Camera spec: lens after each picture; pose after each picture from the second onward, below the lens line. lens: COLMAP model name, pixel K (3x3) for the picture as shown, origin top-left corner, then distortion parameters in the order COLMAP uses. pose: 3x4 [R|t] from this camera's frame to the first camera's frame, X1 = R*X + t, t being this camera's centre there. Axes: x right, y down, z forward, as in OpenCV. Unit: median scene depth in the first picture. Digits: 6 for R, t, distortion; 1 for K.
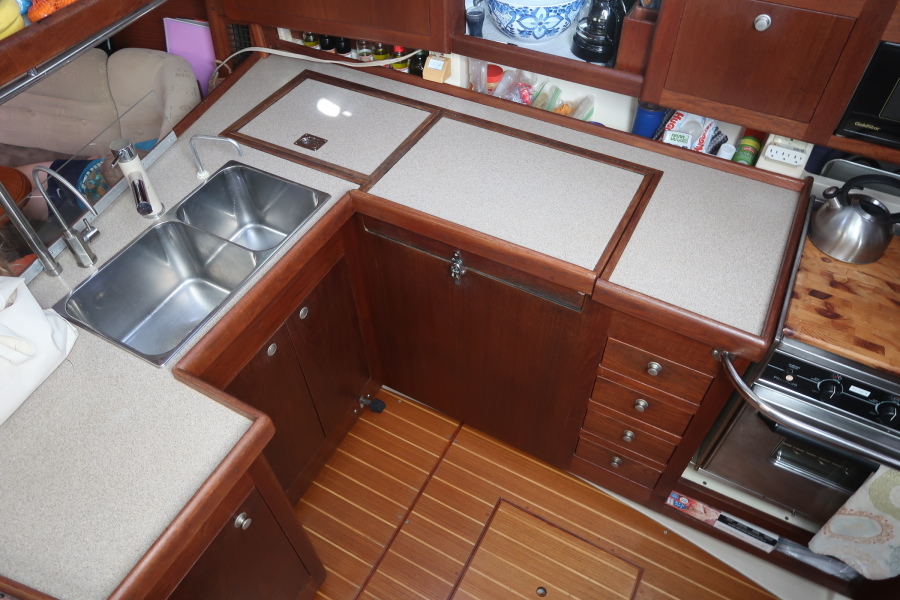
lens RADIAL K [[622.2, 0, 450.0], [0, 622.2, 300.0], [0, 0, 1]] dist [-0.017366, 0.000474]
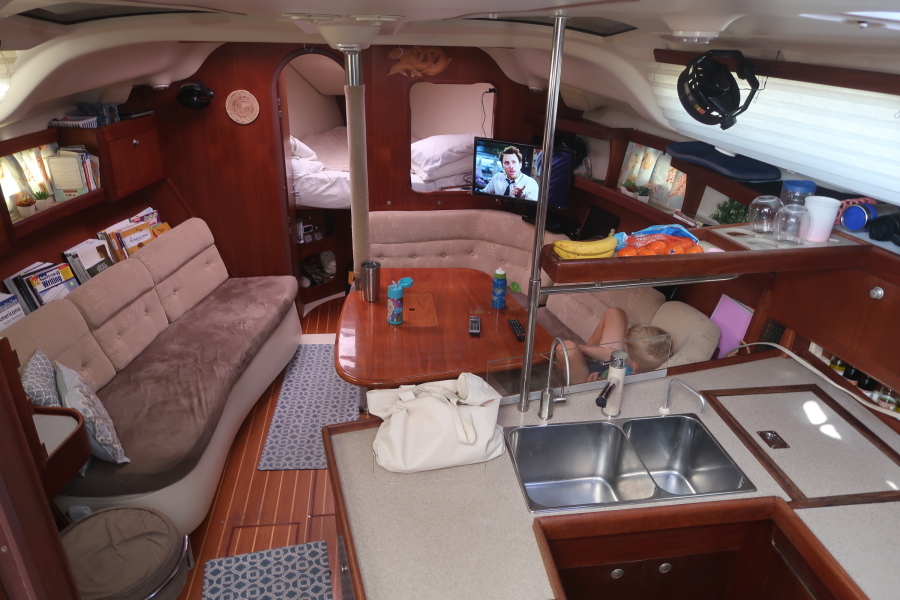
lens RADIAL K [[622.2, 0, 450.0], [0, 622.2, 300.0], [0, 0, 1]] dist [-0.017366, 0.000474]
pose [[0.583230, 0.374388, -0.720886, 0.107893], [-0.634253, 0.764346, -0.116181, 0.023518], [0.507510, 0.524984, 0.683246, -0.078579]]
